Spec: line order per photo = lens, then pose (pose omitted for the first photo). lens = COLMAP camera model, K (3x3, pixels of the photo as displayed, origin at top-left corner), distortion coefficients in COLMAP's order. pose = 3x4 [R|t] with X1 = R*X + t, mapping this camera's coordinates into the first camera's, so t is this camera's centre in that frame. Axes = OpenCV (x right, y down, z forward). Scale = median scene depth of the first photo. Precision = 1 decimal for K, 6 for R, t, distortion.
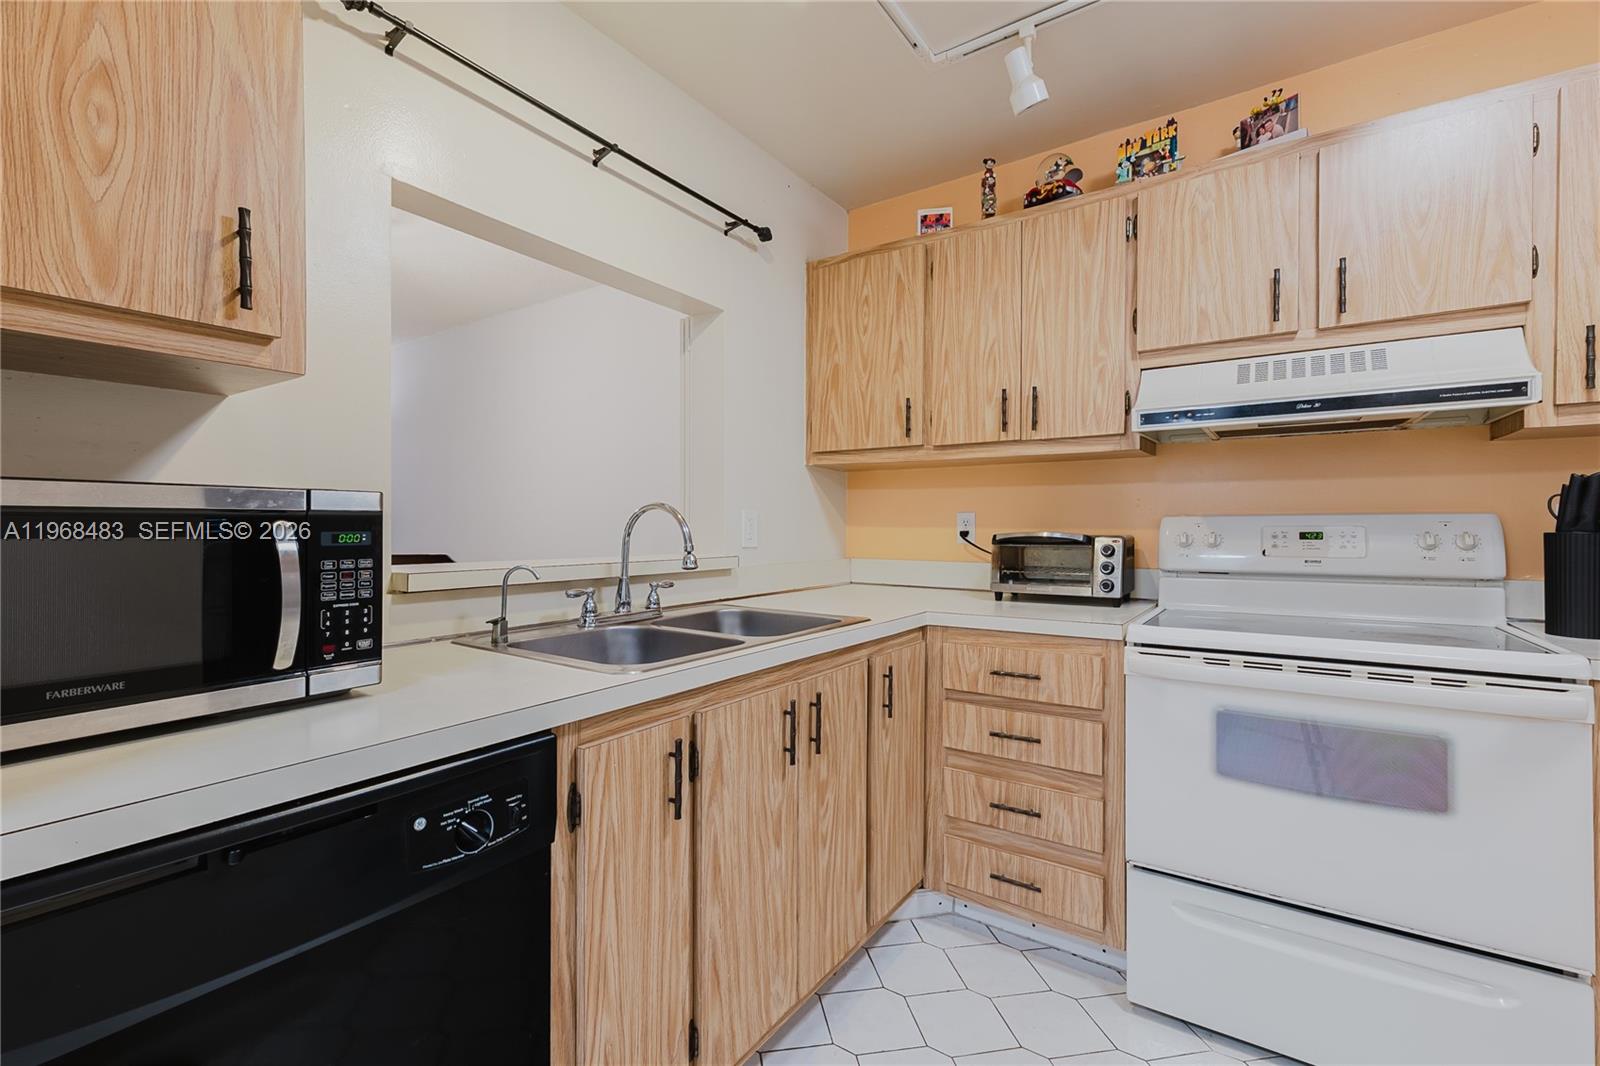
lens RADIAL K [[692.9, 0, 799.6], [0, 692.9, 529.5], [0, 0, 1]] dist [0.004803, -0.000476]
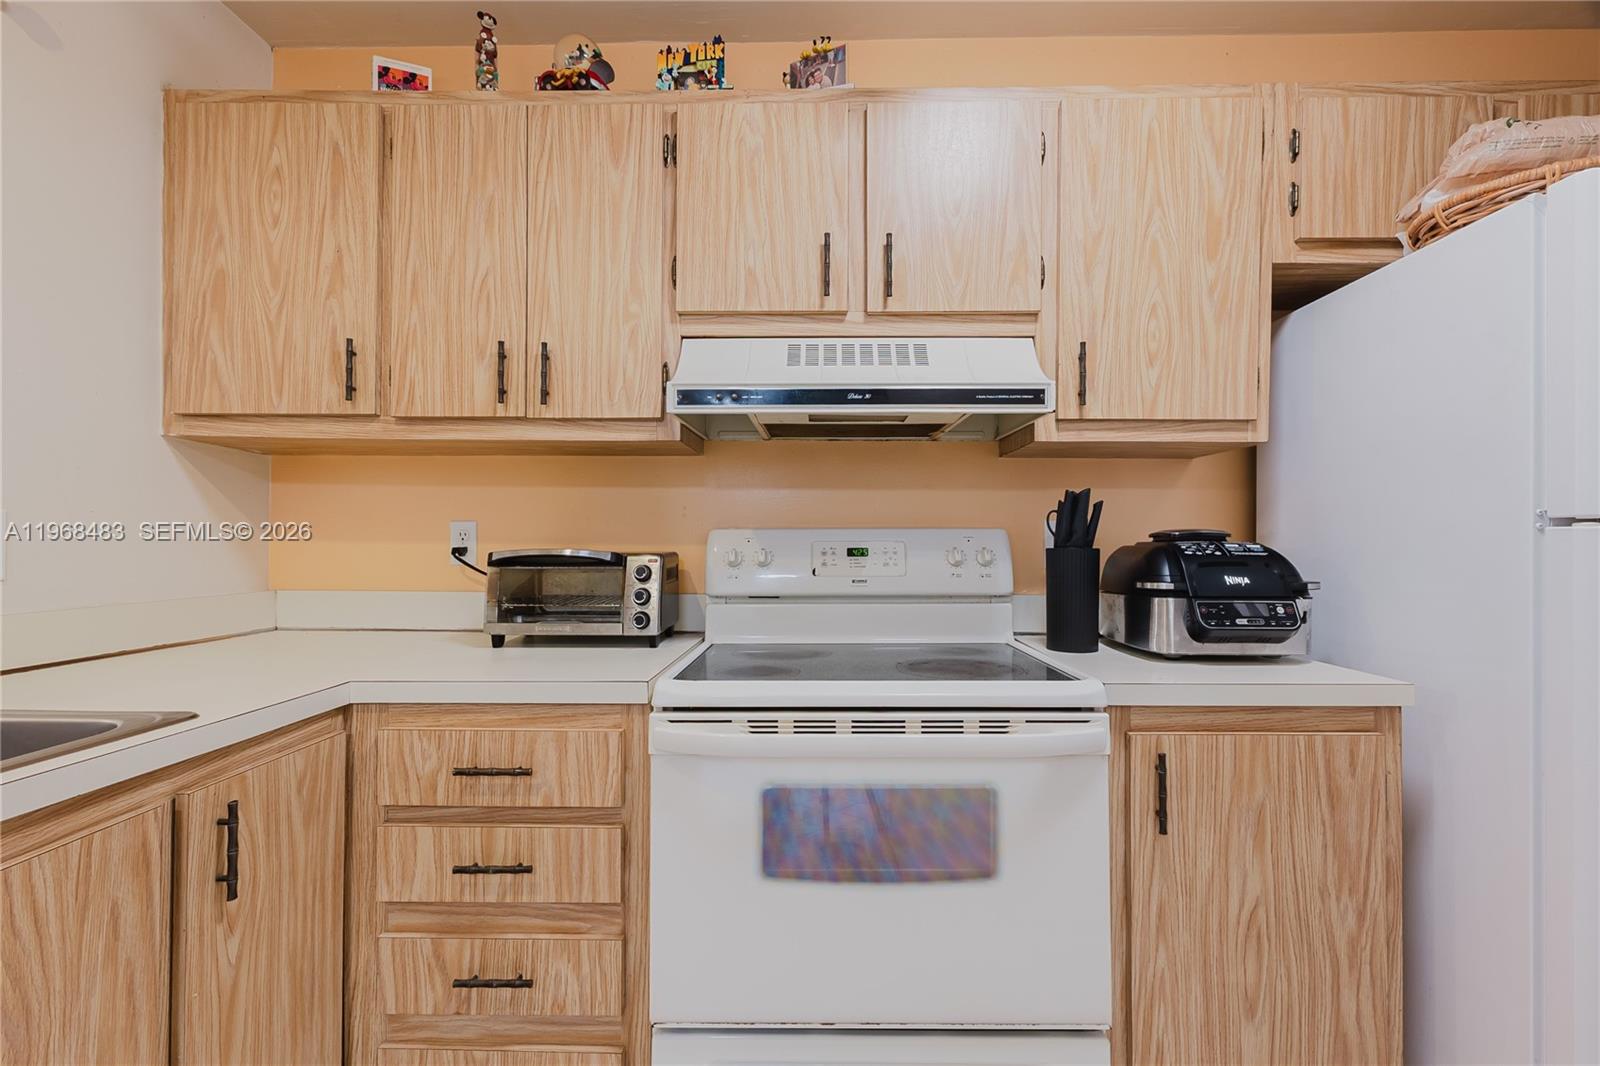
lens RADIAL K [[692.9, 0, 796.3], [0, 692.9, 545.9], [0, 0, 1]] dist [0.004803, -0.000476]
pose [[0.841338, 0.000101, 0.540509, 0.192223], [0.000422, 1.000000, -0.000843, 0.001521], [-0.540509, 0.000938, 0.841338, 0.298549]]
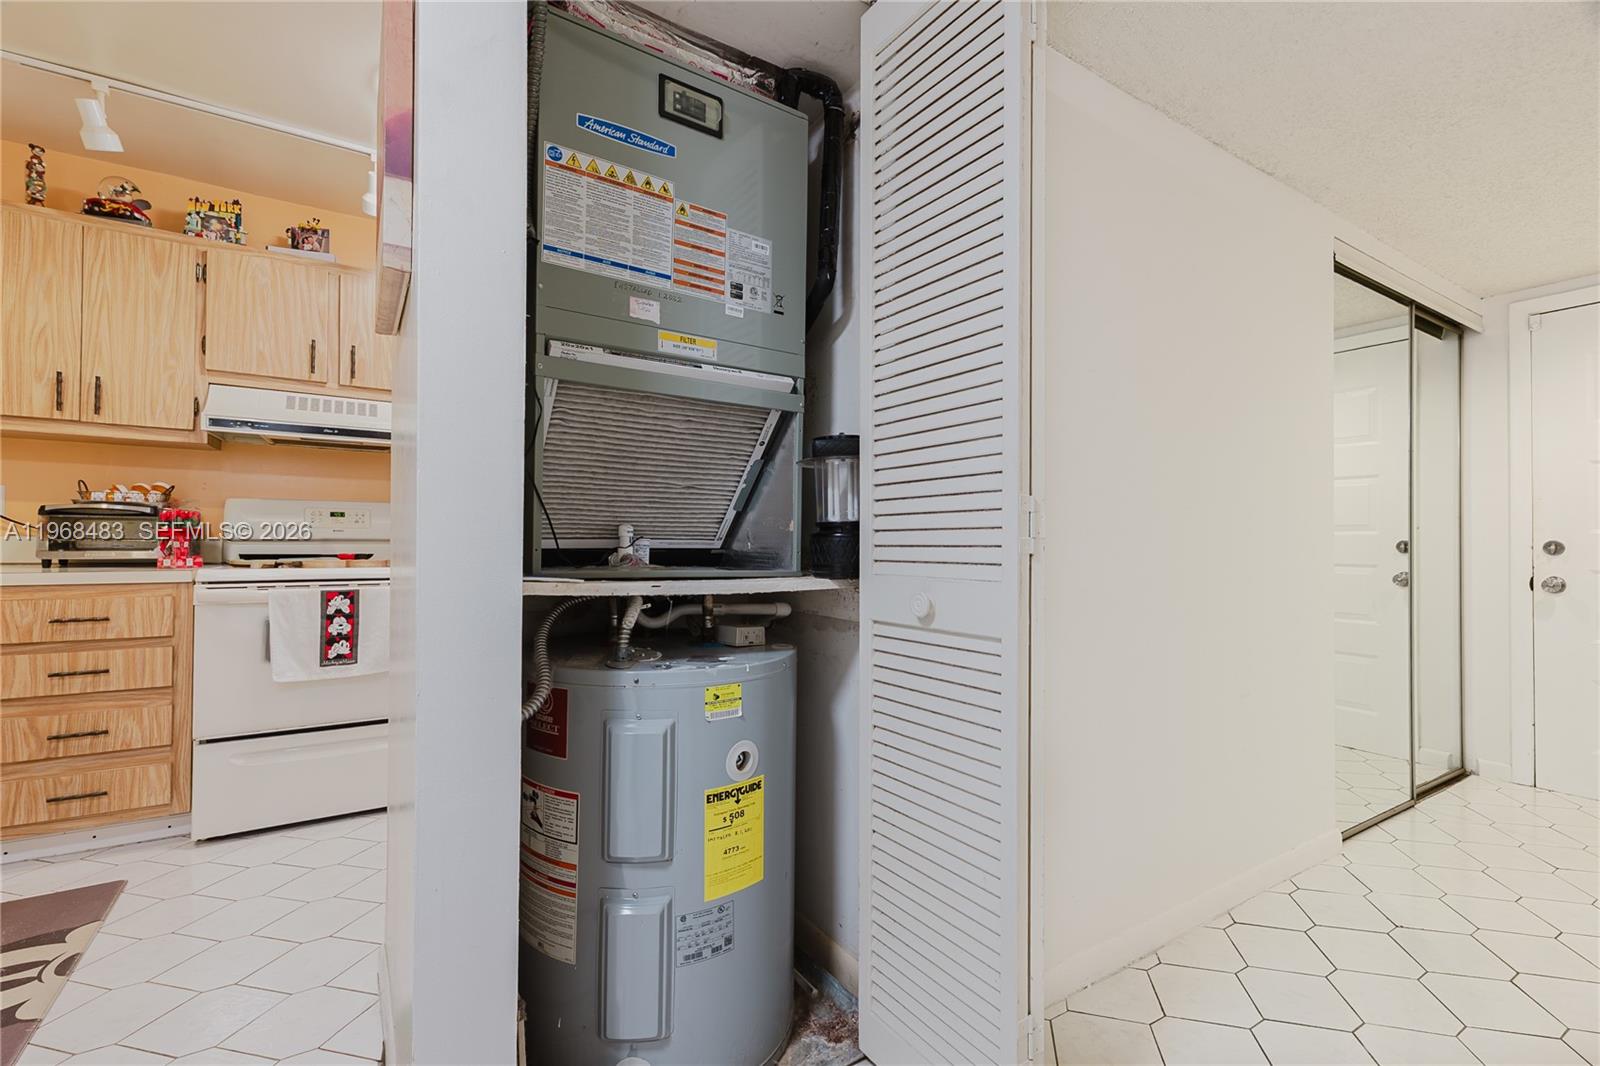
lens RADIAL K [[692.9, 0, 808.3], [0, 692.9, 539.2], [0, 0, 1]] dist [0.004803, -0.000476]
pose [[0.380926, 0.008802, 0.924564, -0.303096], [-0.005049, 0.999960, -0.007439, 0.071894], [-0.924592, -0.001835, 0.380955, -0.576135]]
